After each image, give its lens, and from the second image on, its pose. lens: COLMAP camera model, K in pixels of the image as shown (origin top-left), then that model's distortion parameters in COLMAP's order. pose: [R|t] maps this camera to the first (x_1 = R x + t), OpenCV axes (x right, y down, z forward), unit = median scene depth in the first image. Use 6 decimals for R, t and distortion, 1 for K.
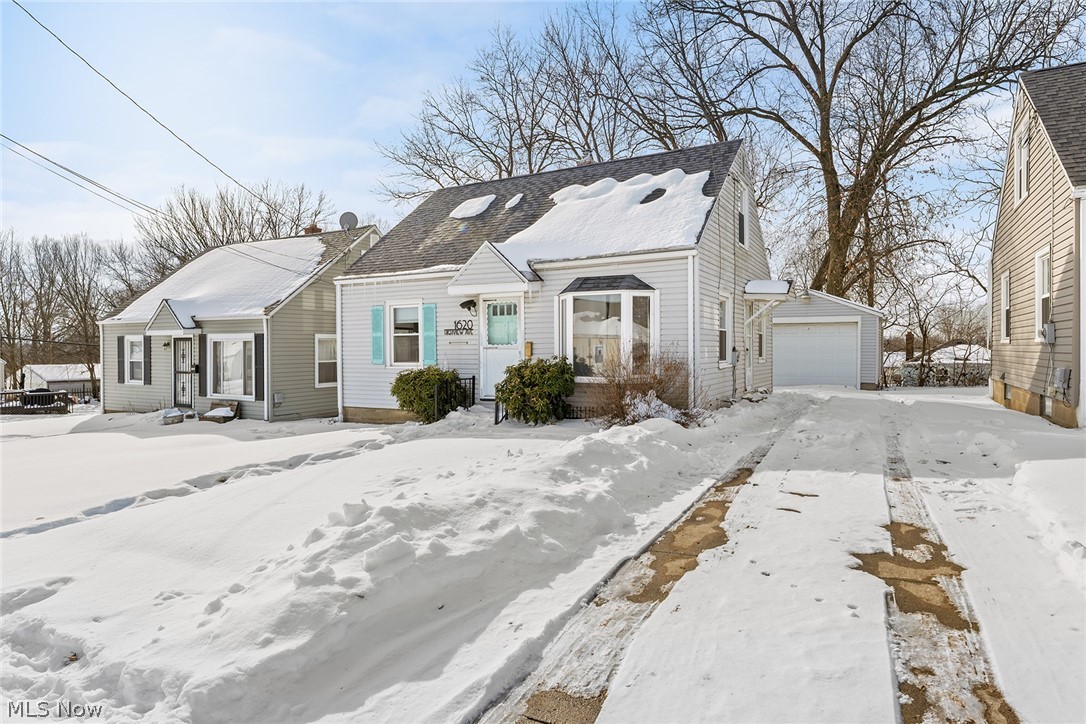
lens RADIAL K [[613.7, 0, 568.4], [0, 613.7, 349.8], [0, 0, 1]] dist [0.001502, 0.000100]
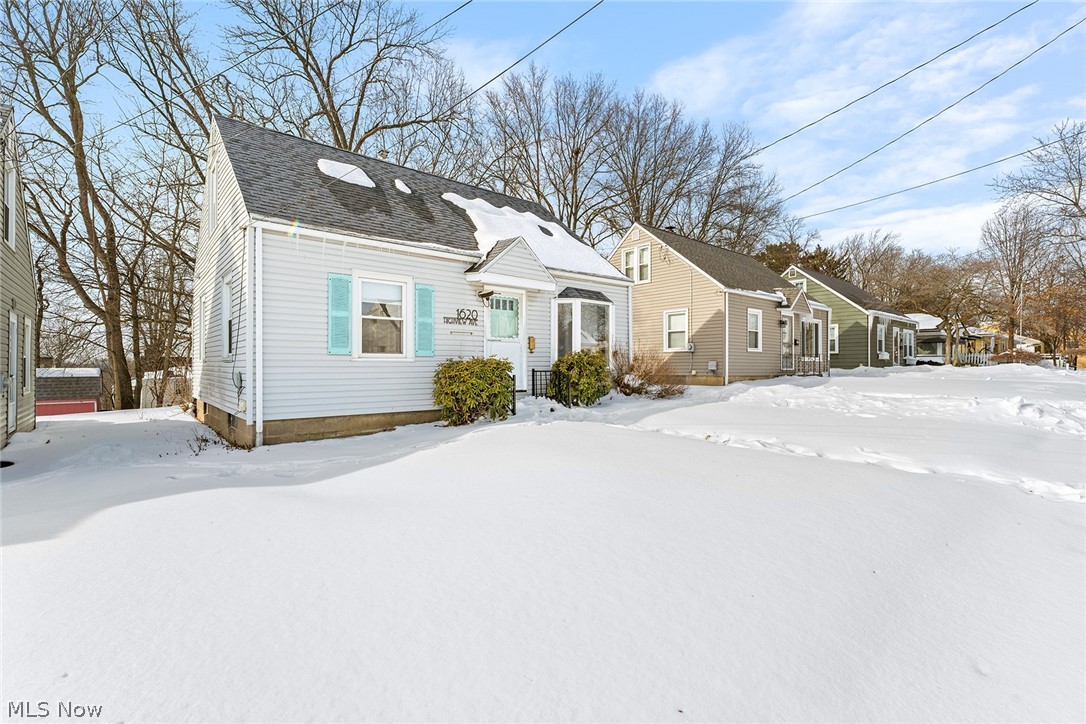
lens RADIAL K [[493.9, 0, 543.0], [0, 493.9, 362.0], [0, 0, 1]] dist [0.004487, 0.000428]
pose [[0.370504, 0.016516, 0.928684, -0.824630], [0.000356, 0.999839, -0.017923, 0.045815], [-0.928831, 0.006971, 0.370439, 0.607419]]
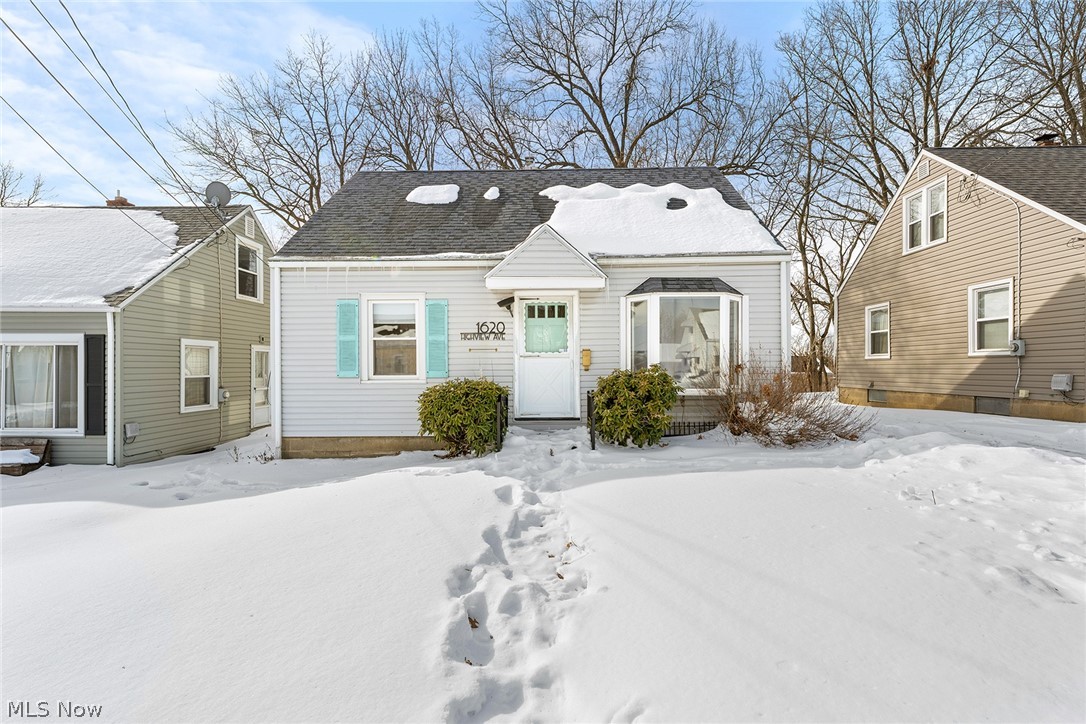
lens RADIAL K [[493.9, 0, 543.0], [0, 493.9, 362.0], [0, 0, 1]] dist [0.004487, 0.000428]
pose [[0.891529, 0.006714, 0.452914, -0.401404], [-0.000577, 0.999906, -0.013687, 0.013477], [-0.452963, 0.011940, 0.891449, 0.385872]]
